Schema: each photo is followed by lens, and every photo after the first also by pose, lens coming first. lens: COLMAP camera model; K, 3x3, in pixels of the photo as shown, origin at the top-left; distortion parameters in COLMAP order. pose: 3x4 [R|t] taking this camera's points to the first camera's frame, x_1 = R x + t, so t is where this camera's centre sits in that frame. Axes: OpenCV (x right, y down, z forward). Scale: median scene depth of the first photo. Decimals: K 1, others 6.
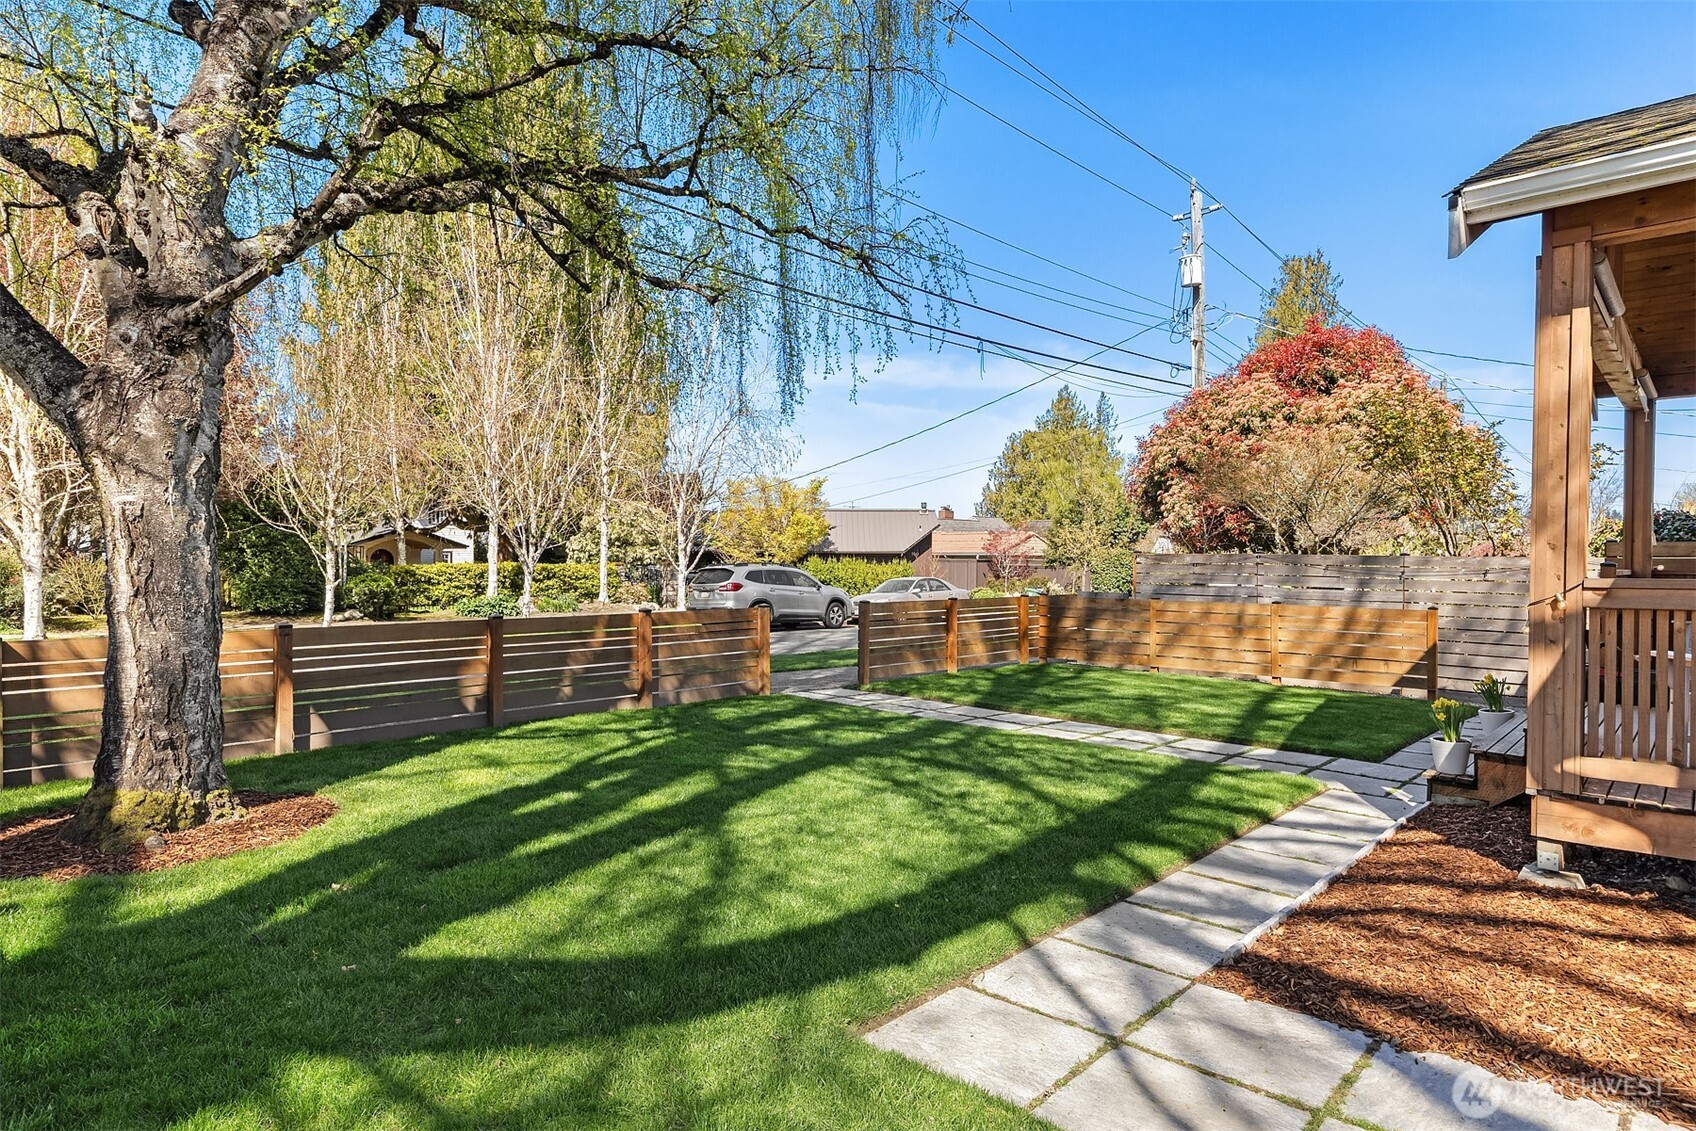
lens RADIAL K [[997.4, 0, 848.4], [0, 997.4, 563.4], [0, 0, 1]] dist [0.001362, 0.000144]
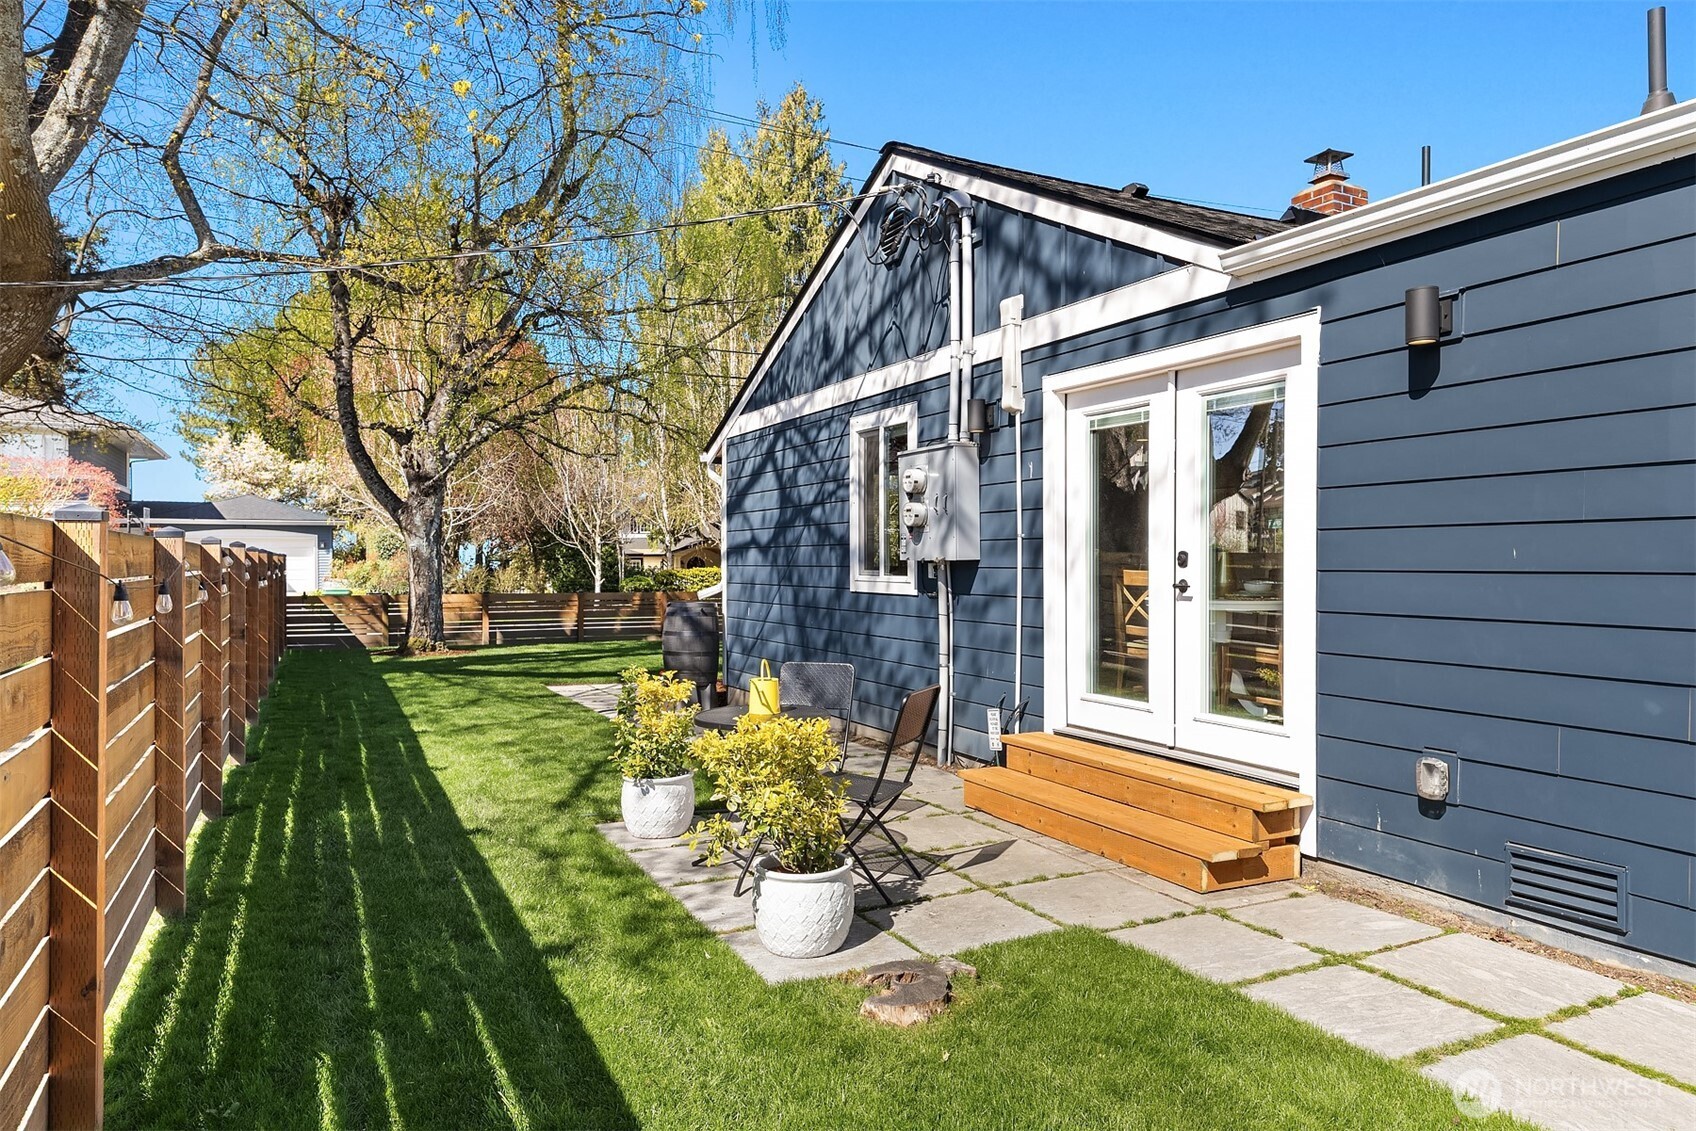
lens RADIAL K [[1097.9, 0, 848.8], [0, 1097.9, 564.1], [0, 0, 1]] dist [-0.000590, -0.000033]
pose [[0.934757, -0.001342, -0.355286, 1.690943], [-0.000760, 0.999983, -0.005777, 0.013658], [0.355287, 0.005670, 0.934740, -1.645220]]
